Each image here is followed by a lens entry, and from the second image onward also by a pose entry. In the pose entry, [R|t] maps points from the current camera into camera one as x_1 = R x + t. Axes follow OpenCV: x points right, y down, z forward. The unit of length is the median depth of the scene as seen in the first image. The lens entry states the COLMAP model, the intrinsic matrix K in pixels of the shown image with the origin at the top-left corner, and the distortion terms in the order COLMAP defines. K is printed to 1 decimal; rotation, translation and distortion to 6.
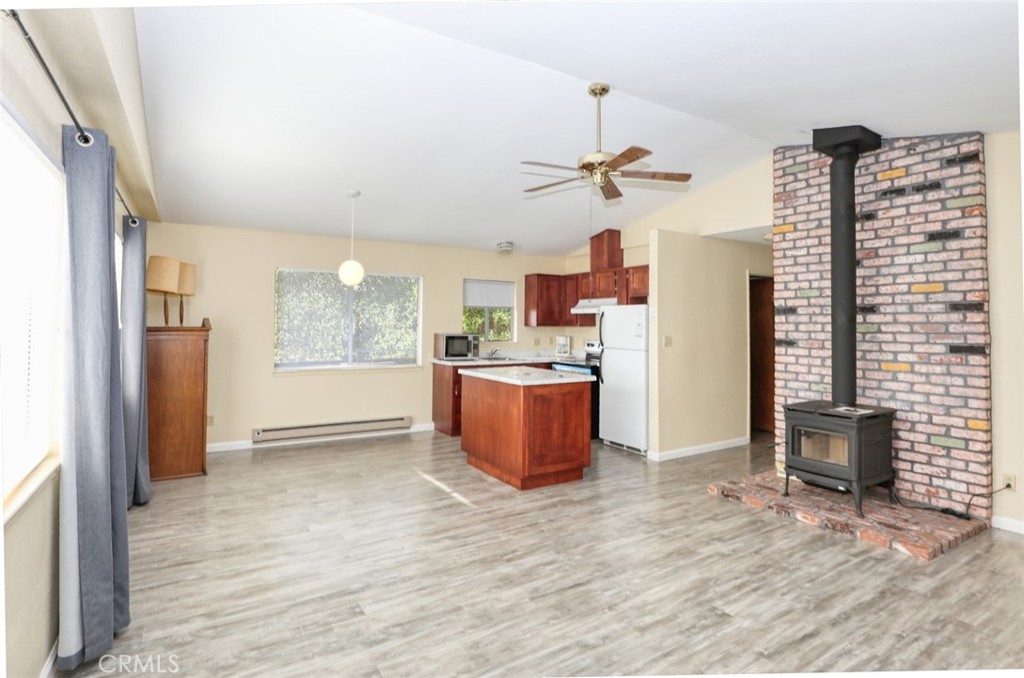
lens RADIAL K [[532.5, 0, 536.6], [0, 532.5, 334.3], [0, 0, 1]] dist [-0.030164, 0.000679]
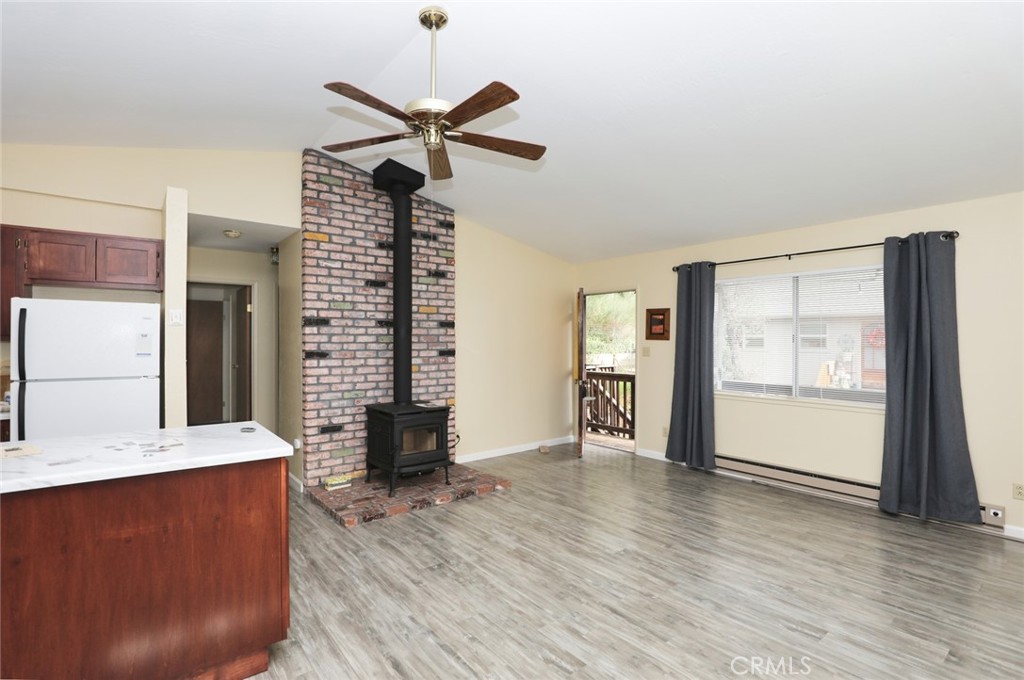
lens RADIAL K [[469.1, 0, 511.1], [0, 469.1, 352.4], [0, 0, 1]] dist [-0.021747, 0.000135]
pose [[-0.074978, -0.032932, 0.996641, -0.508722], [0.015164, 0.999301, 0.034161, -0.014979], [-0.997070, 0.017674, -0.074426, 0.872292]]
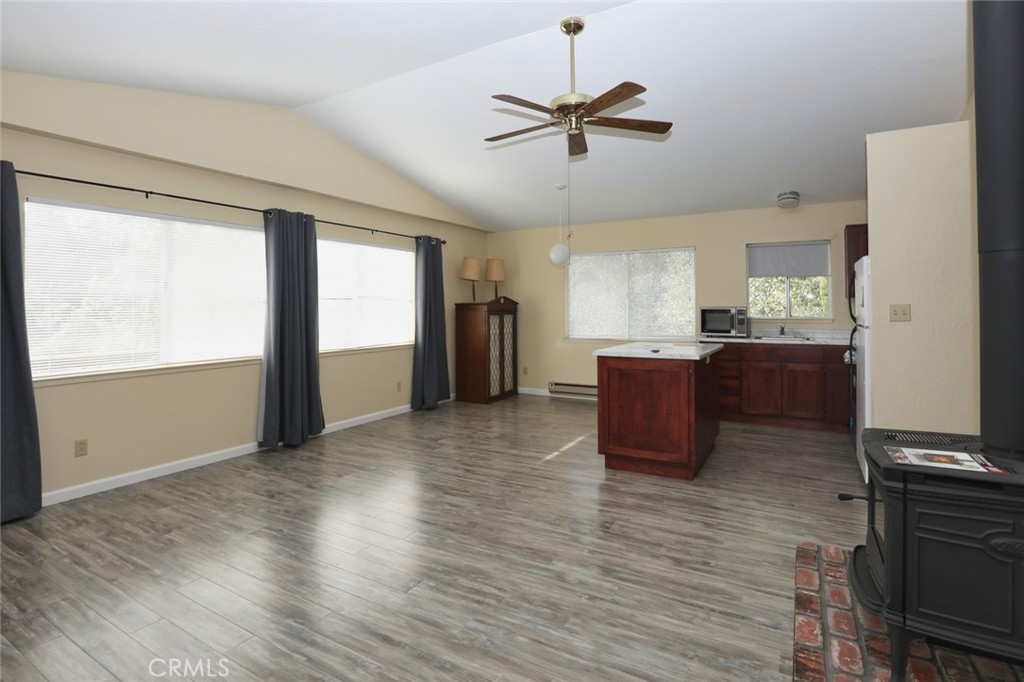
lens RADIAL K [[531.4, 0, 514.8], [0, 531.4, 310.3], [0, 0, 1]] dist [-0.028416, 0.000341]
pose [[0.433385, -0.009330, -0.901161, 0.825139], [-0.005022, 0.999906, -0.012767, 0.028866], [0.901195, 0.010059, 0.433297, 0.481865]]
